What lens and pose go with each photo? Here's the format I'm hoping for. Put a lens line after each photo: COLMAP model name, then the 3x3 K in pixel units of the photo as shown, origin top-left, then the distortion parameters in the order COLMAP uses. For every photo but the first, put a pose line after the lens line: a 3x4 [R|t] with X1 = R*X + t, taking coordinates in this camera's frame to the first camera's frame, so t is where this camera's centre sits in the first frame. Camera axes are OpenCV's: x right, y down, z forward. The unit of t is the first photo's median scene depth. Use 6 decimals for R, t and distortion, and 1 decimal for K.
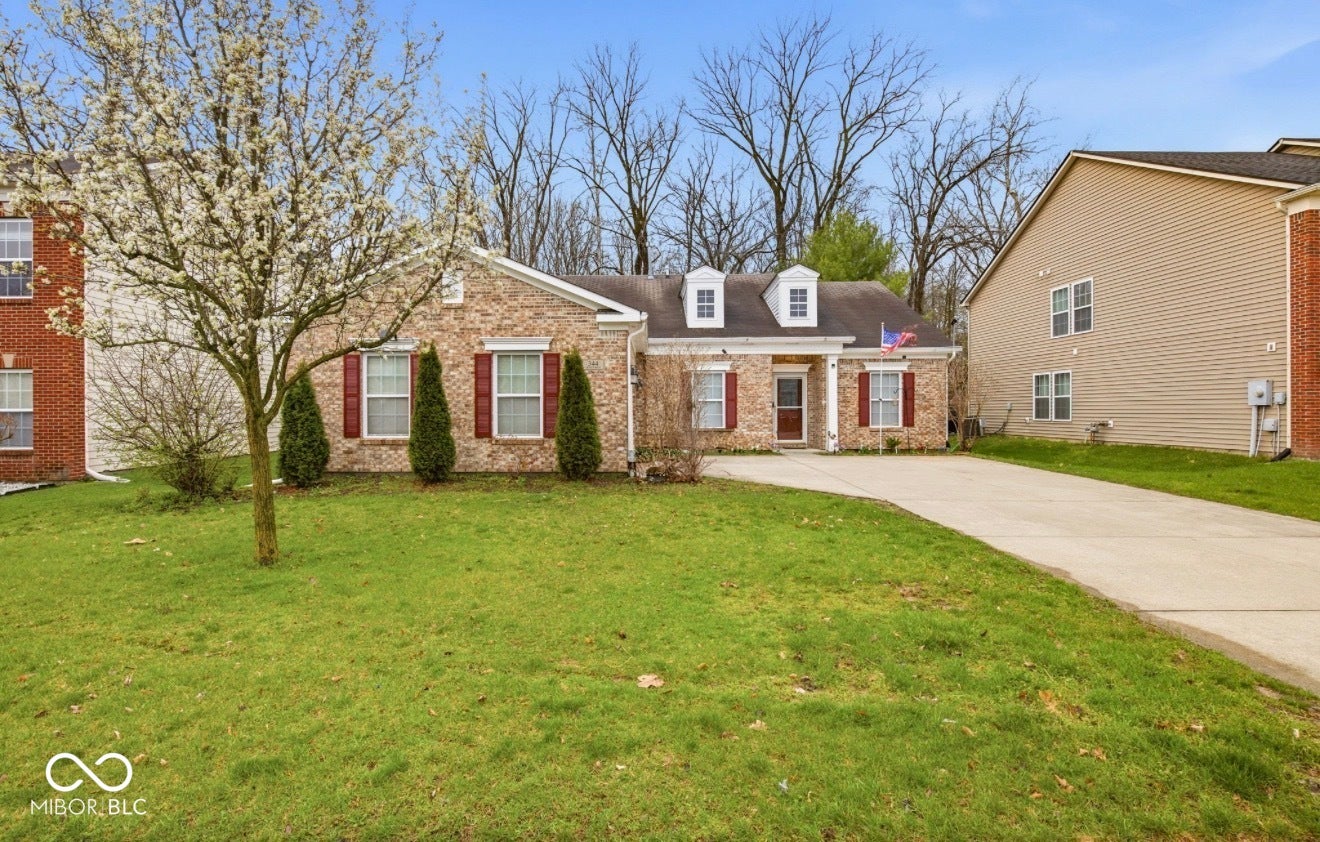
lens RADIAL K [[627.8, 0, 629.8], [0, 627.8, 420.0], [0, 0, 1]] dist [-0.033245, 0.001071]
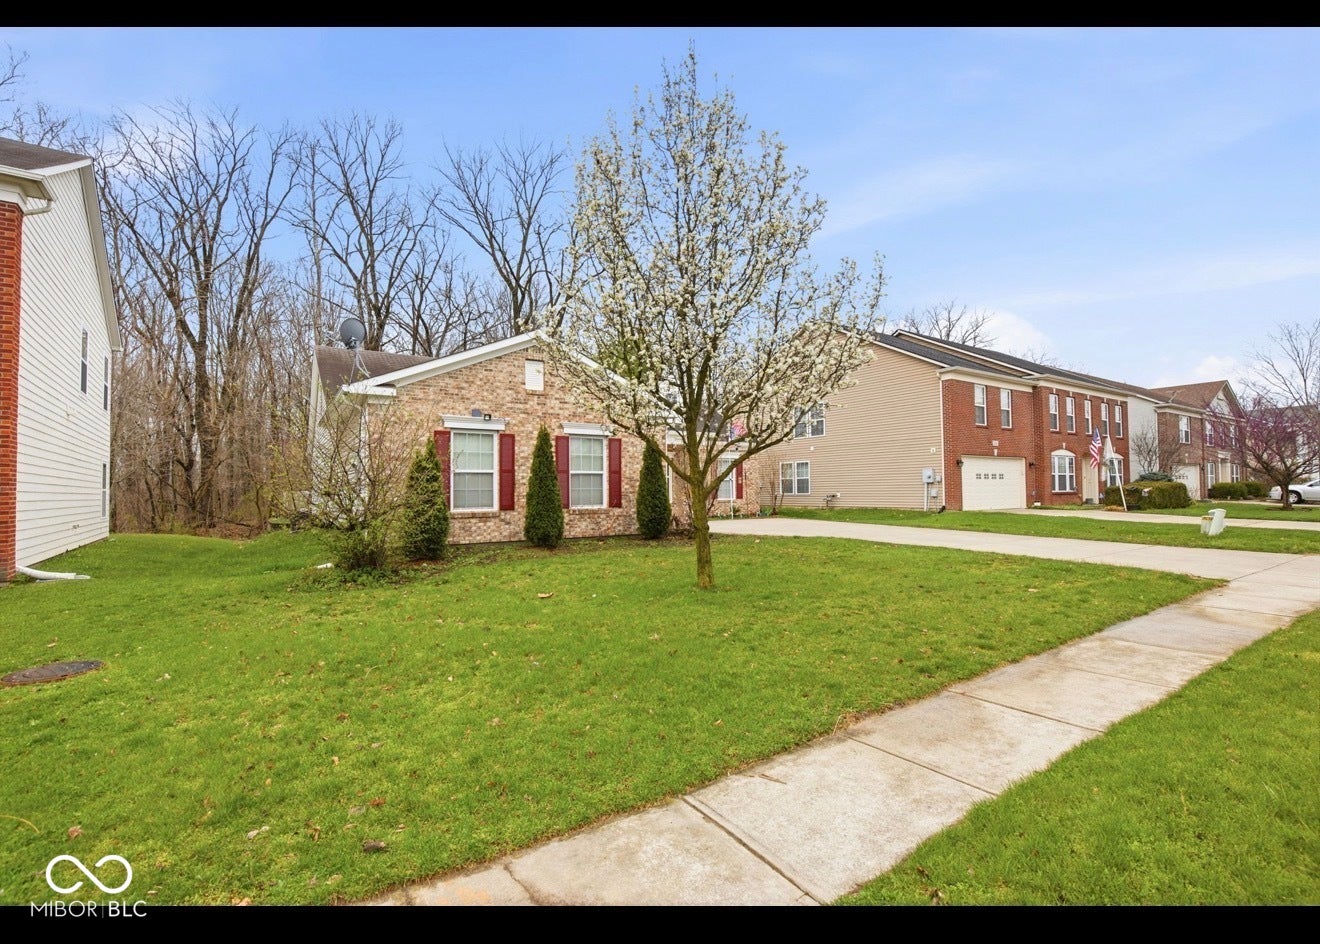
lens RADIAL K [[606.3, 0, 666.1], [0, 606.3, 477.7], [0, 0, 1]] dist [-0.035063, -0.000042]
pose [[0.818927, 0.007097, 0.573854, -0.472239], [0.016474, 0.999221, -0.035868, 0.009530], [-0.573661, 0.038827, 0.818172, -0.016465]]
